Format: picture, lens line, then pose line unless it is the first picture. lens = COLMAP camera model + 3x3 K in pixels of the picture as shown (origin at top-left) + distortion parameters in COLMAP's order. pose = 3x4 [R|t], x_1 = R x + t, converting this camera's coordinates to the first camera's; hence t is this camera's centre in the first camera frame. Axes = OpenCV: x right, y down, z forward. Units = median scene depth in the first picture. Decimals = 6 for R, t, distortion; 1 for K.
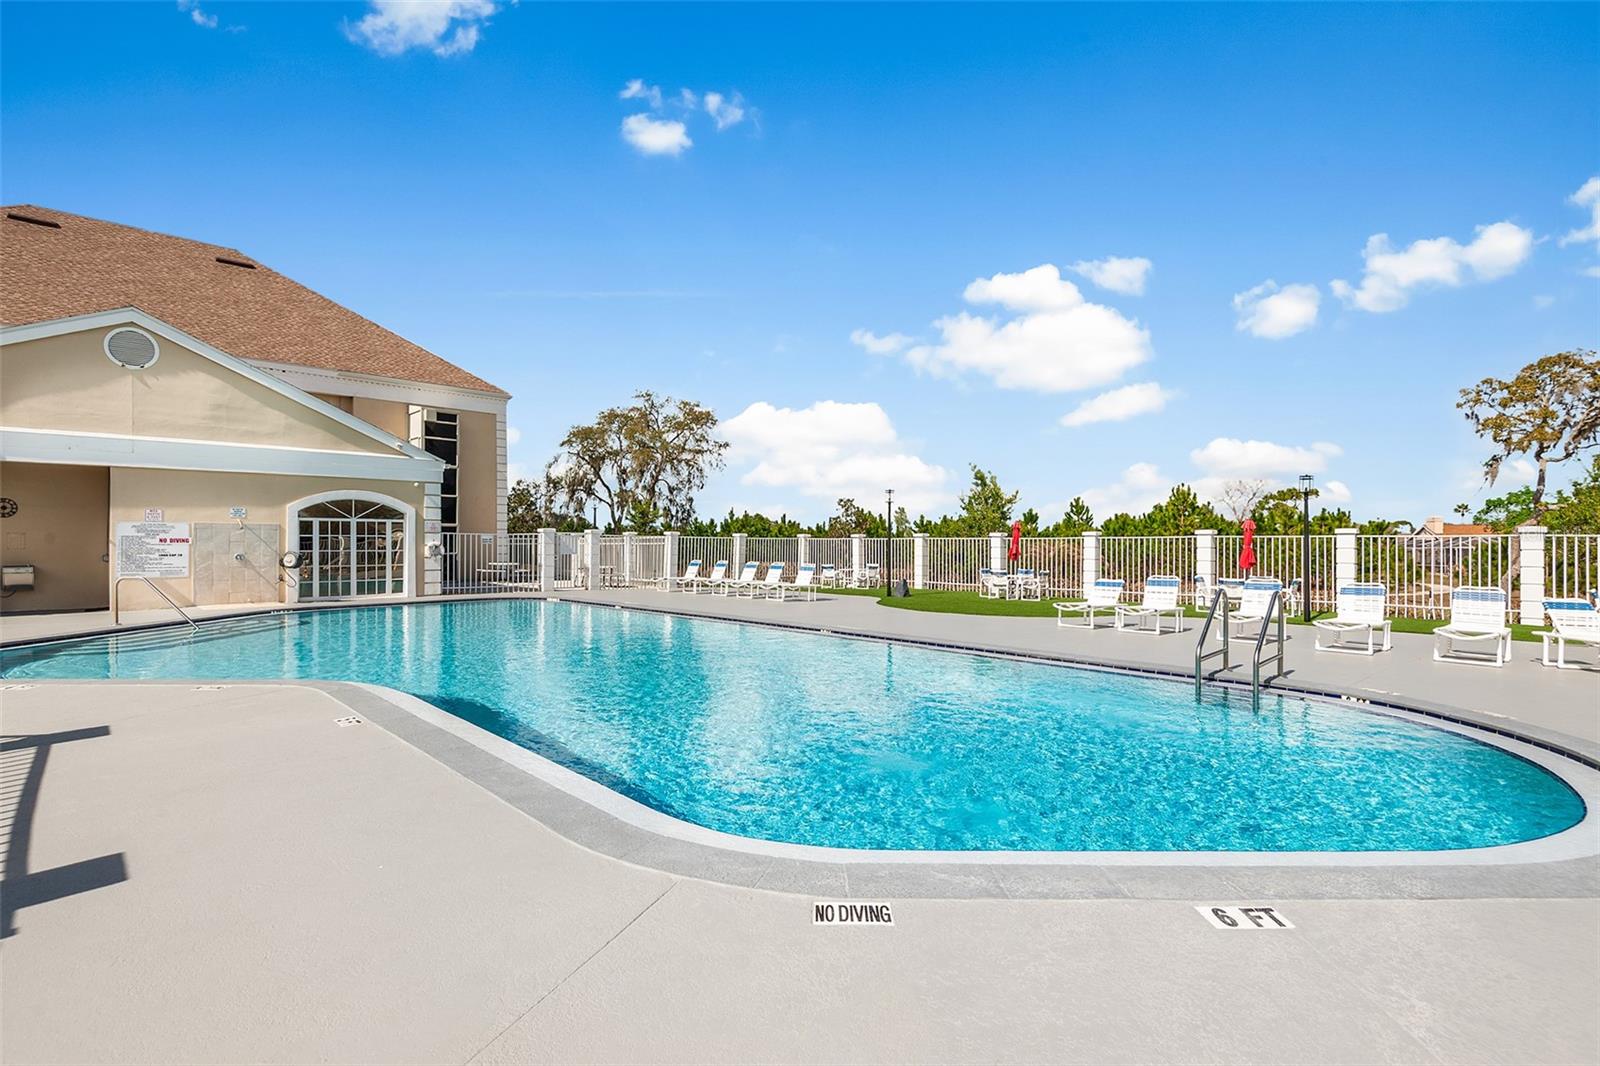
lens RADIAL K [[725.7, 0, 805.2], [0, 725.7, 539.4], [0, 0, 1]] dist [0.038355, -0.025413]
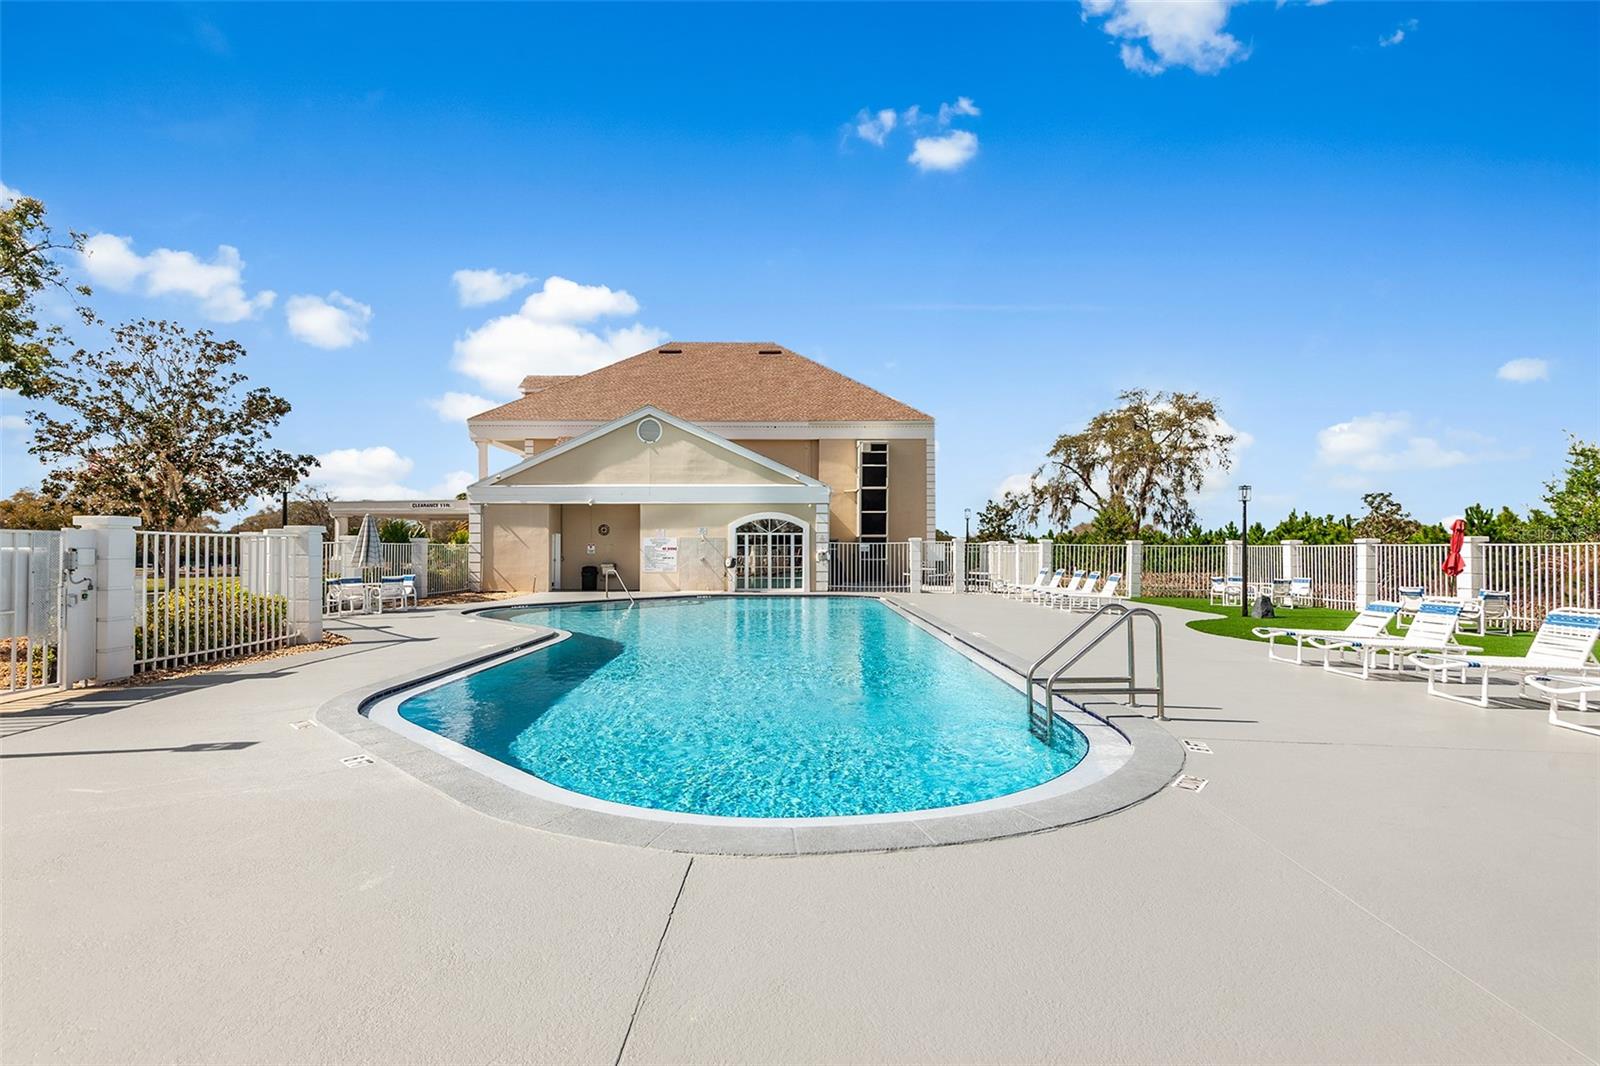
lens RADIAL K [[725.7, 0, 805.2], [0, 725.7, 539.4], [0, 0, 1]] dist [0.038355, -0.025413]
pose [[0.719978, -0.010463, -0.693918, 0.351693], [0.002631, 0.999920, -0.012348, 0.000964], [0.693992, 0.007064, 0.719948, 0.063724]]
